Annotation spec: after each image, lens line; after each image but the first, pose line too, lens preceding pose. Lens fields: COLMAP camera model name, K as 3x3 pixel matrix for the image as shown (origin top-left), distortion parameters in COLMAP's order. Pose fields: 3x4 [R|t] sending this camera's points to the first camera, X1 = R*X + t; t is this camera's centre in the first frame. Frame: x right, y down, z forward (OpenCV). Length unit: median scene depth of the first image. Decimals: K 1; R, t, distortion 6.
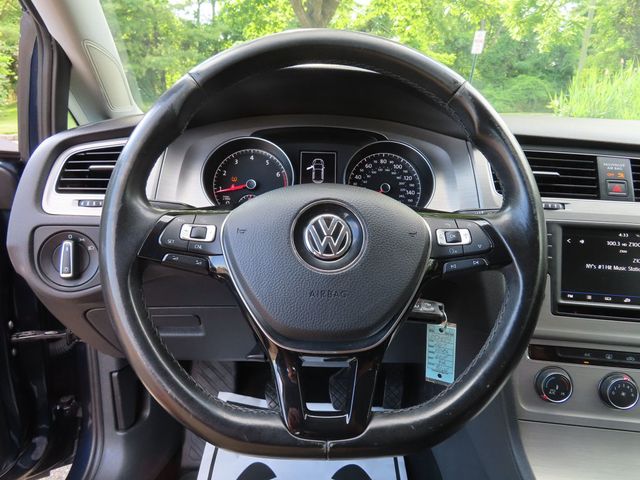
lens RADIAL K [[455.9, 0, 319.0], [0, 455.9, 237.6], [0, 0, 1]] dist [-0.001927, -0.001282]
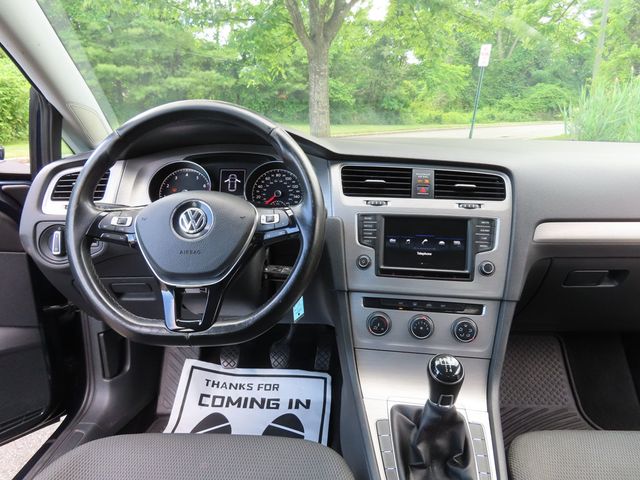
lens RADIAL K [[455.5, 0, 320.0], [0, 455.5, 240.0], [0, 0, 1]] dist [-0.006386, -0.002890]
pose [[0.998779, -0.016106, -0.046696, 0.390921], [0.015024, 0.999612, -0.023442, 0.081855], [0.047055, 0.022712, 0.998634, -0.476980]]
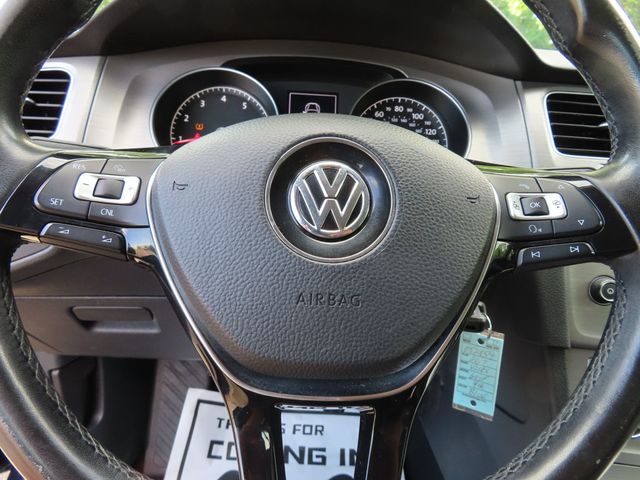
lens RADIAL K [[452.6, 0, 315.8], [0, 452.6, 243.9], [0, 0, 1]] dist [0.004090, 0.000976]
pose [[0.999614, 0.021919, 0.017057, -0.004525], [-0.022999, 0.997560, 0.065913, 0.010885], [-0.015571, -0.066280, 0.997680, 0.280909]]
